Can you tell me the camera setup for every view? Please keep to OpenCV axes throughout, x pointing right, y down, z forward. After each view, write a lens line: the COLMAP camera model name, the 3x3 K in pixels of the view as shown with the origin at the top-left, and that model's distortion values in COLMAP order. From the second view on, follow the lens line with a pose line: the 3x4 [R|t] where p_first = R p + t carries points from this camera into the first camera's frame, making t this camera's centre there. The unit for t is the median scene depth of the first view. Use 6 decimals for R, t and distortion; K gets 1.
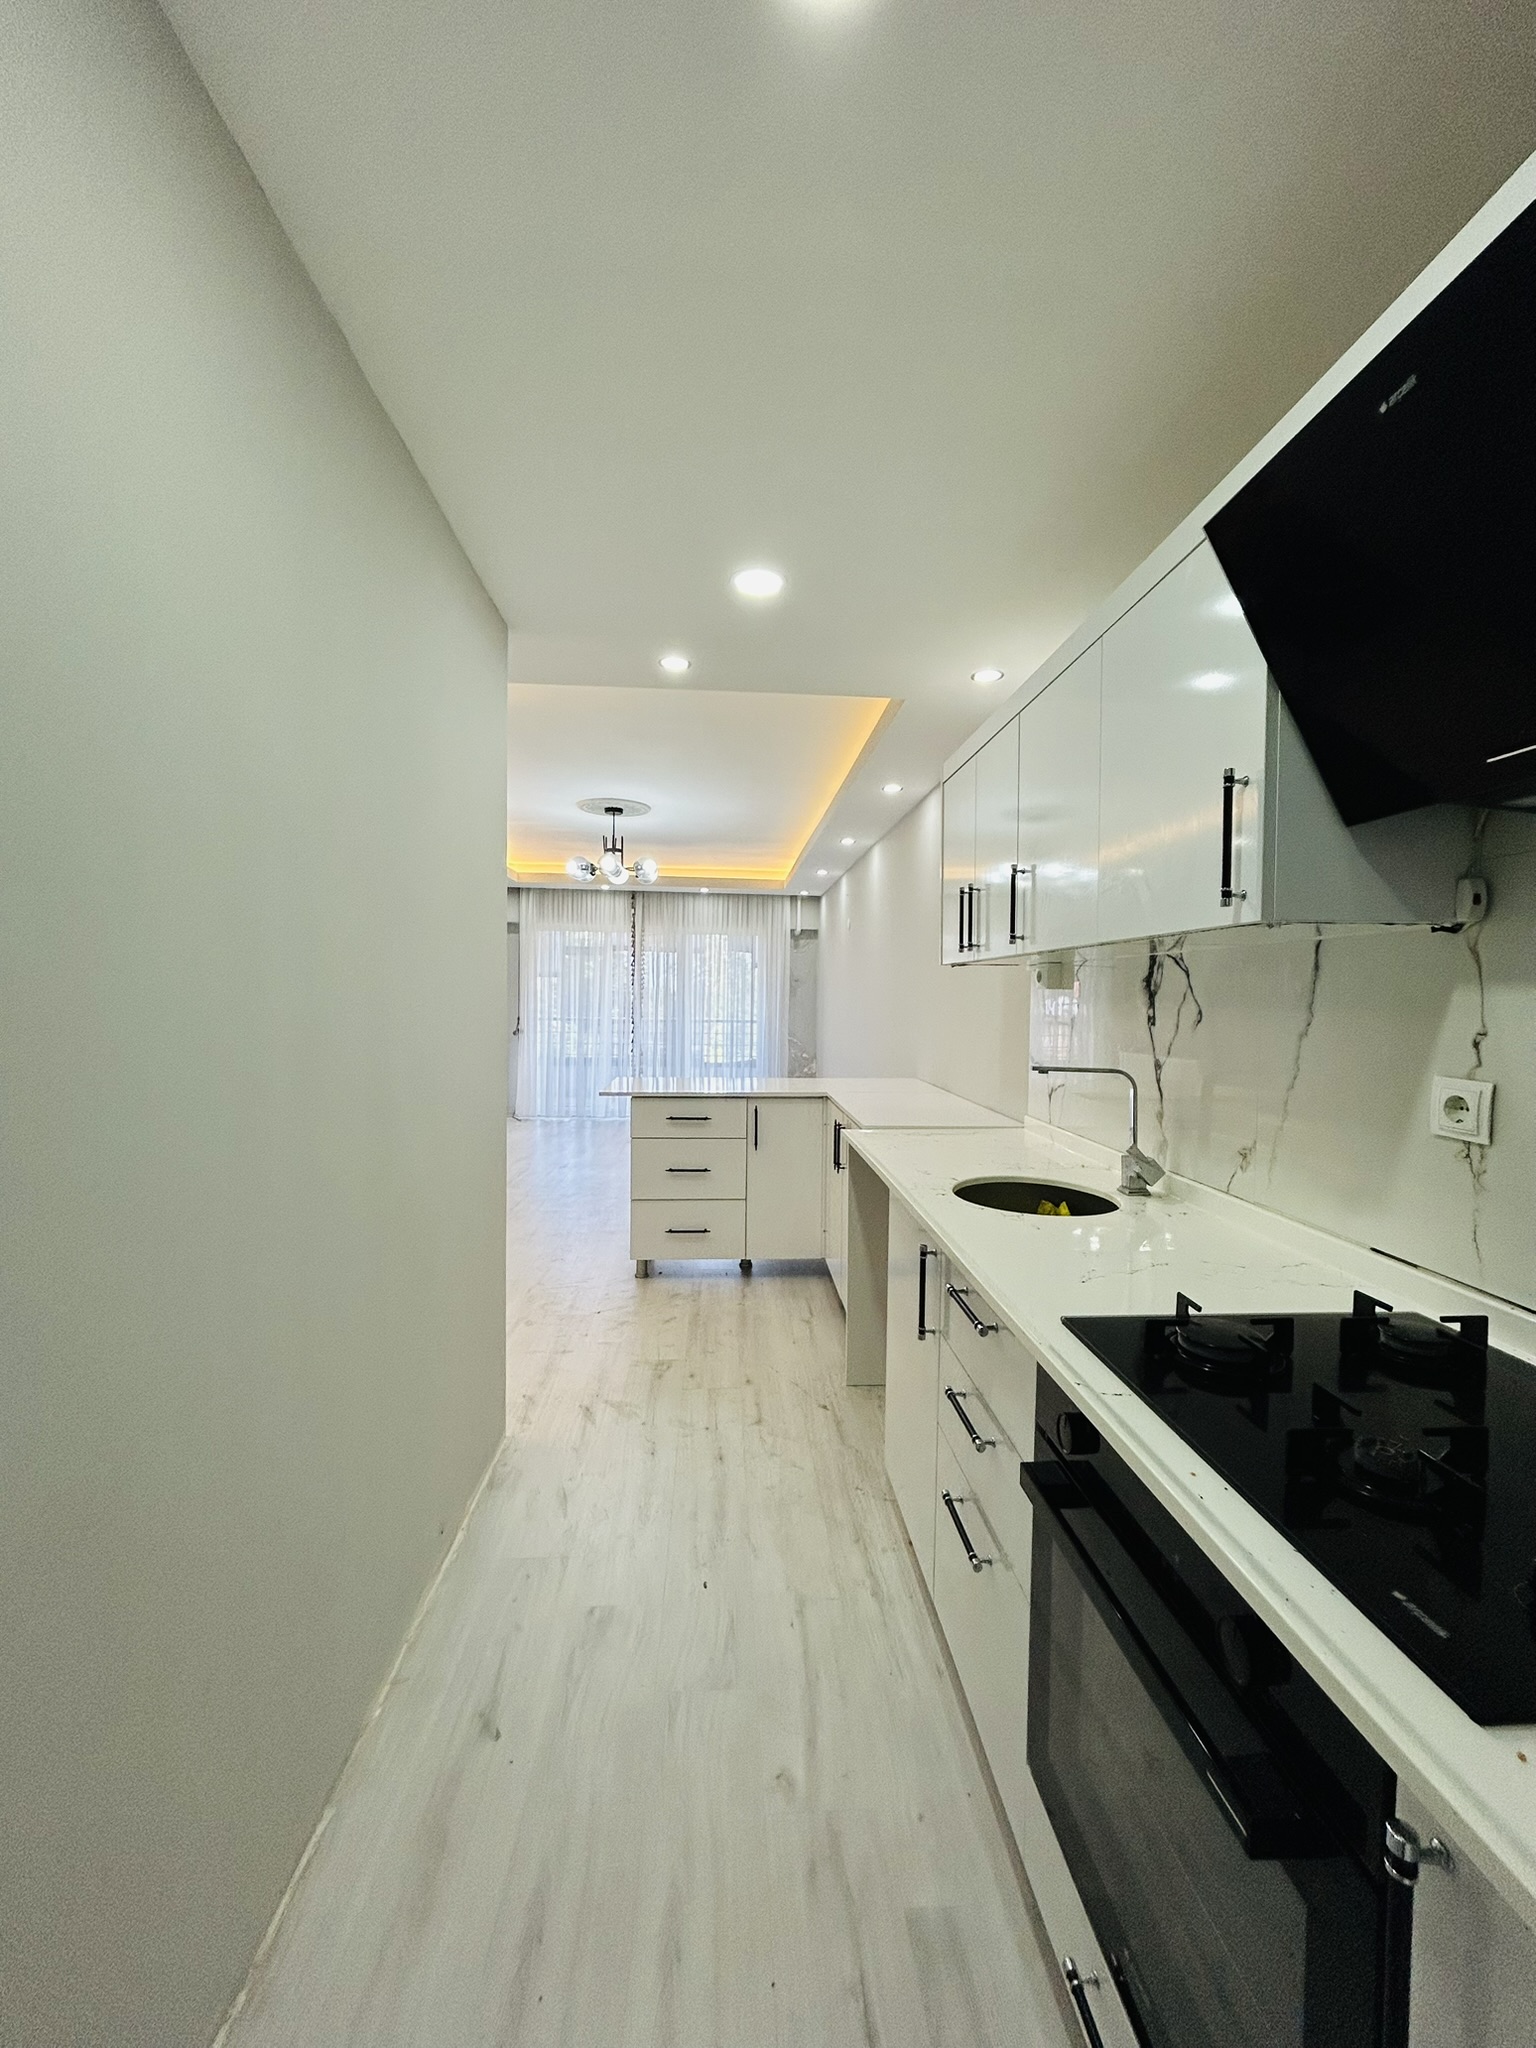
lens RADIAL K [[823.7, 0, 765.5], [0, 823.7, 1023.3], [0, 0, 1]] dist [-0.002574, 0.003095]
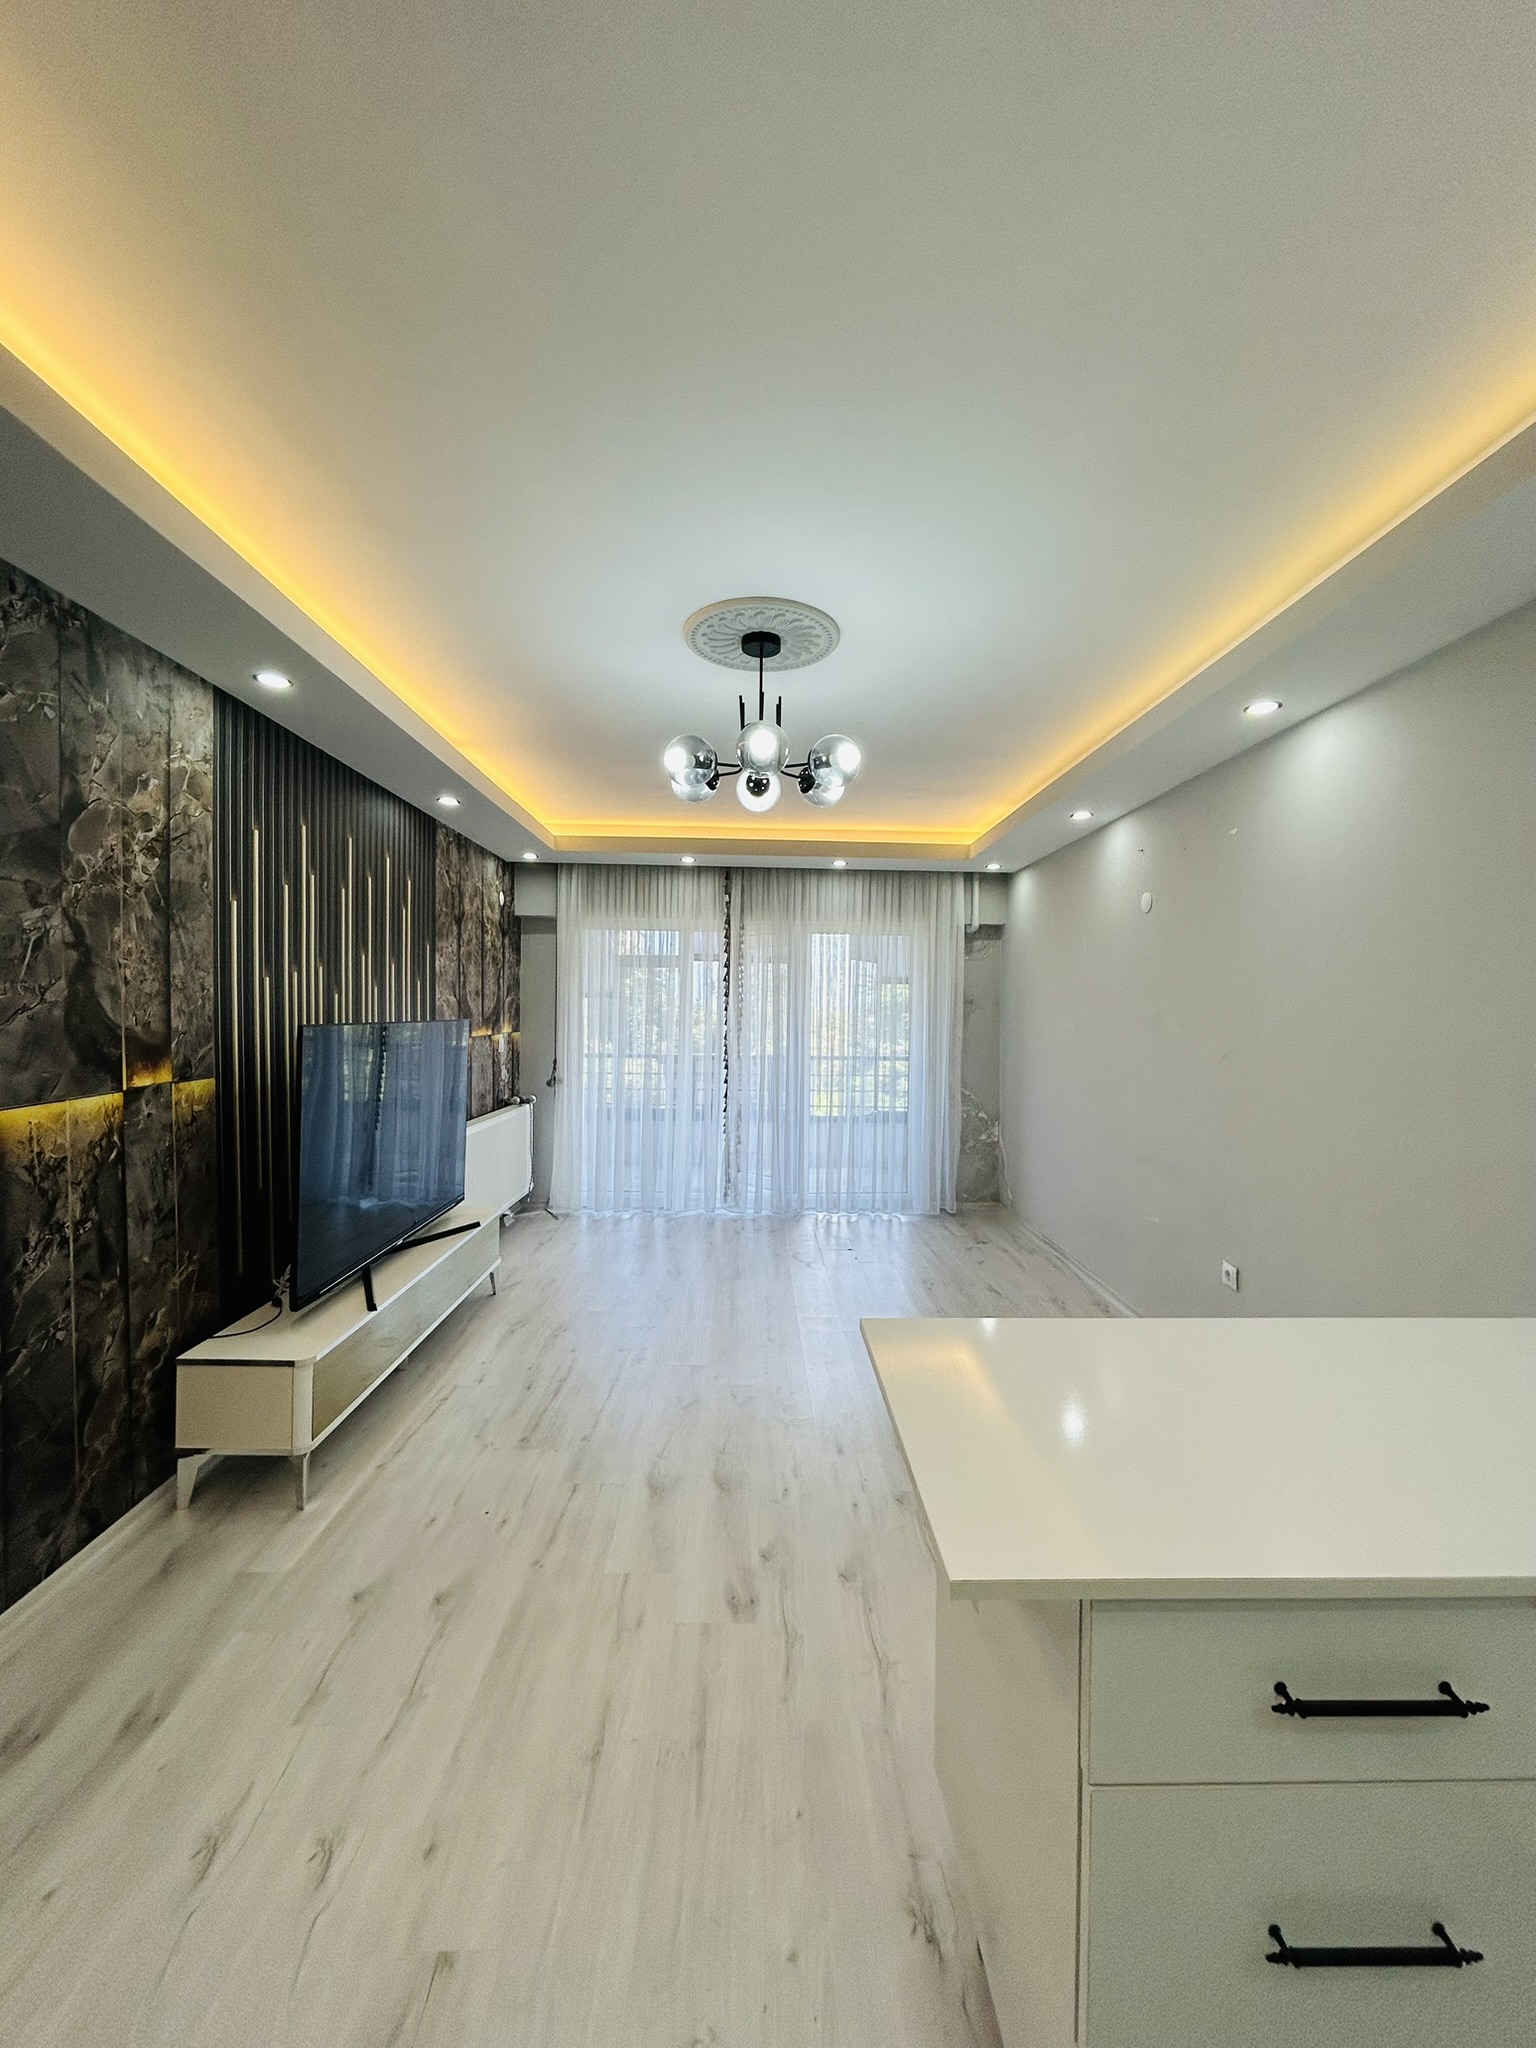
lens RADIAL K [[821.8, 0, 762.2], [0, 821.8, 1021.9], [0, 0, 1]] dist [0.000499, -0.000027]
pose [[0.999077, -0.002039, -0.042907, -0.463848], [0.001036, 0.999726, -0.023395, -0.096951], [0.042943, 0.023329, 0.998805, 1.529579]]
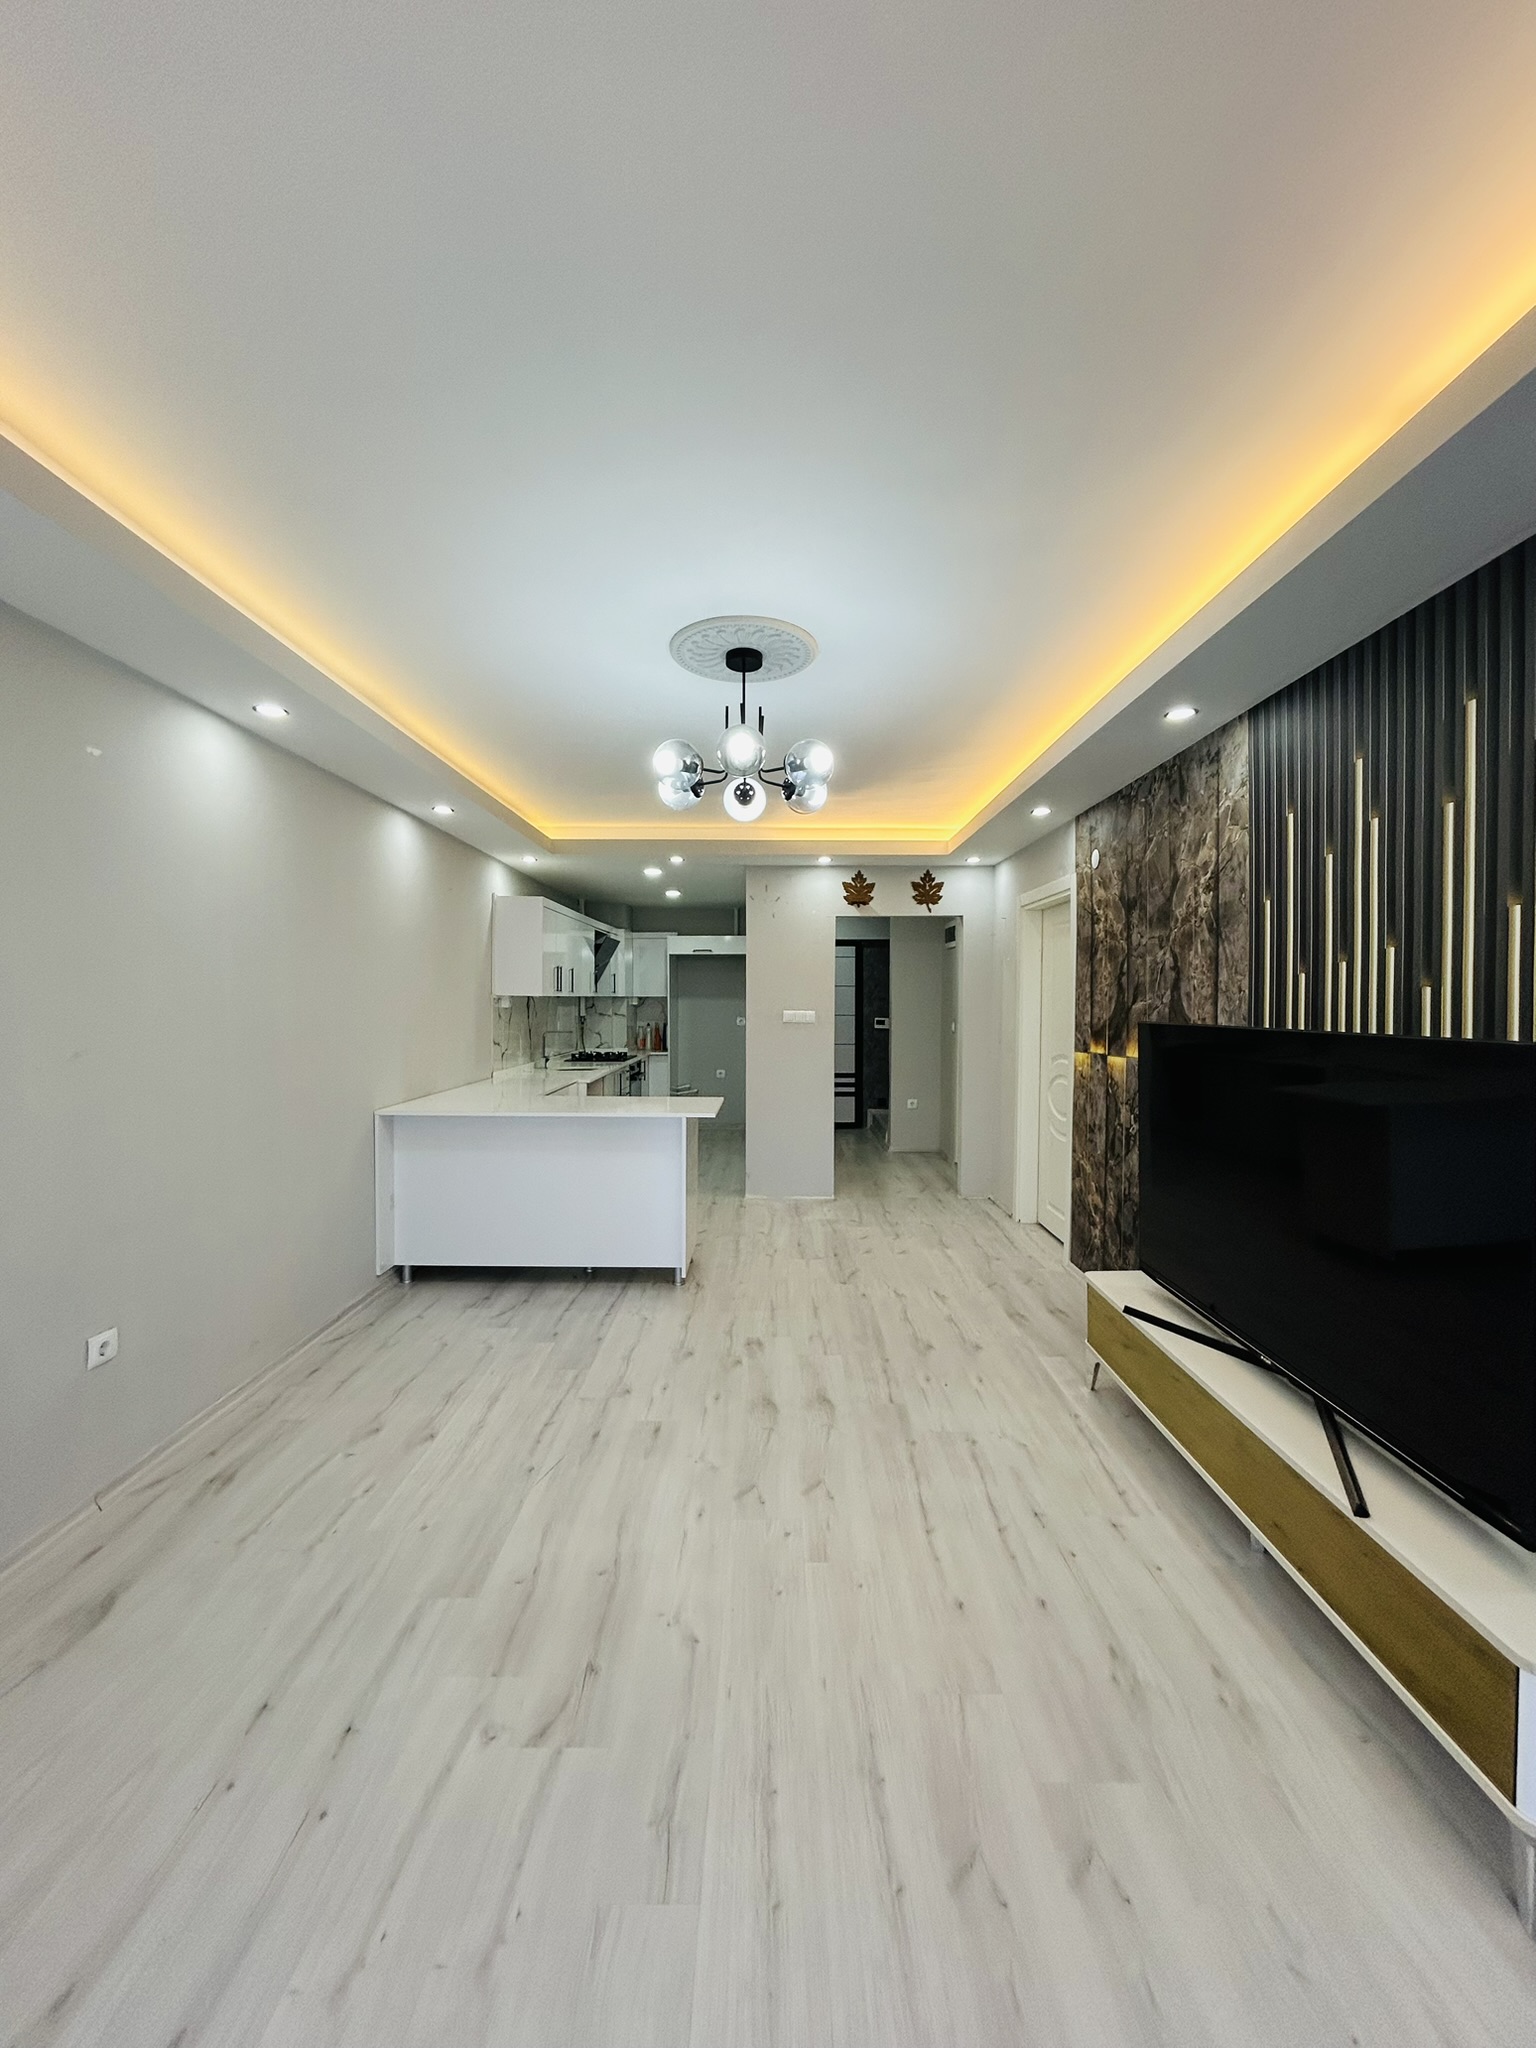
lens RADIAL K [[823.7, 0, 783.3], [0, 823.7, 1014.6], [0, 0, 1]] dist [-0.002574, 0.003095]
pose [[-0.998958, -0.015995, 0.042740, -0.659584], [-0.013688, 0.998461, 0.053745, -0.205345], [-0.043534, 0.053104, -0.997640, 4.275912]]
